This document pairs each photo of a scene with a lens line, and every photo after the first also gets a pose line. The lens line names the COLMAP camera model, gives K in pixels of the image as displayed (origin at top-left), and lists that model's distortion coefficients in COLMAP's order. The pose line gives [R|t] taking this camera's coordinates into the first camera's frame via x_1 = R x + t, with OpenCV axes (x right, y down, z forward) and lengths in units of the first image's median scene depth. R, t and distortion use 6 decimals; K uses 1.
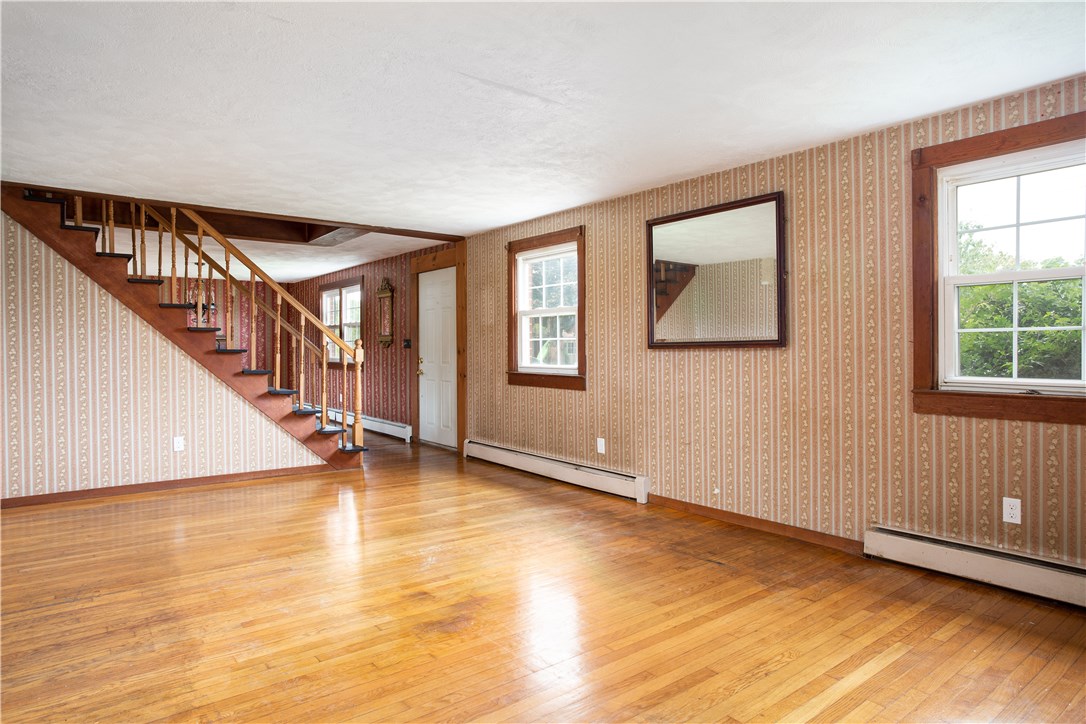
lens RADIAL K [[639.9, 0, 508.4], [0, 639.9, 351.8], [0, 0, 1]] dist [-0.019139, 0.010507]
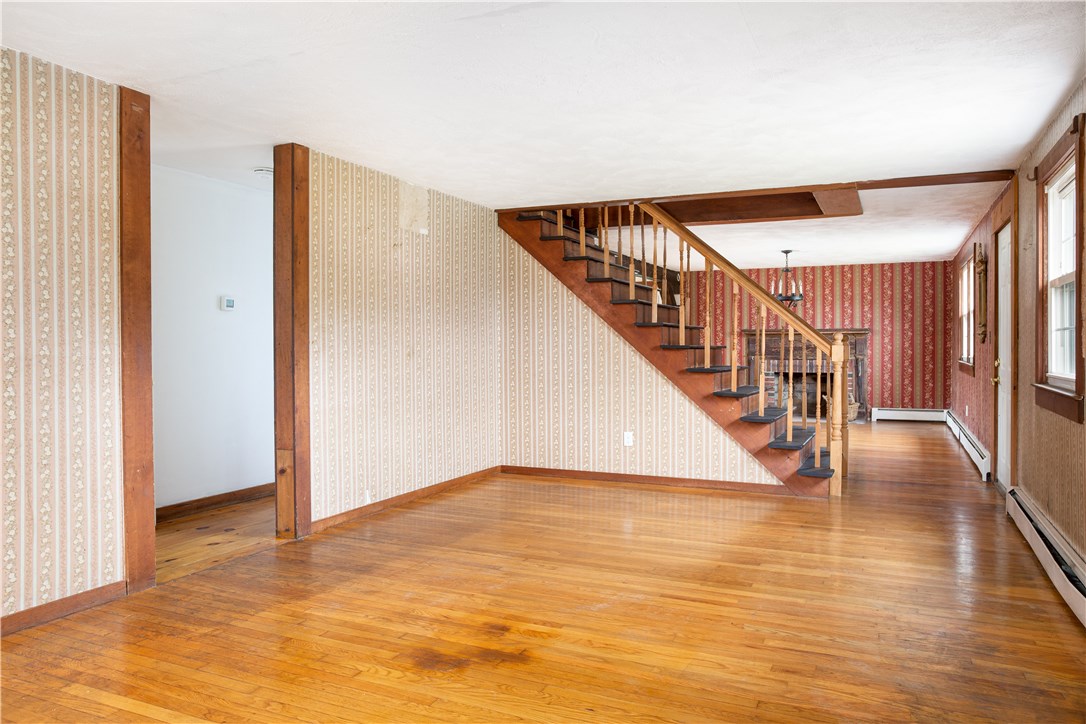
lens RADIAL K [[729.5, 0, 551.0], [0, 729.5, 351.3], [0, 0, 1]] dist [-0.035364, 0.034365]
pose [[0.495174, 0.007242, -0.868764, 0.448334], [-0.002330, 0.999973, 0.007008, -0.001815], [0.868791, -0.001446, 0.495177, 0.342892]]
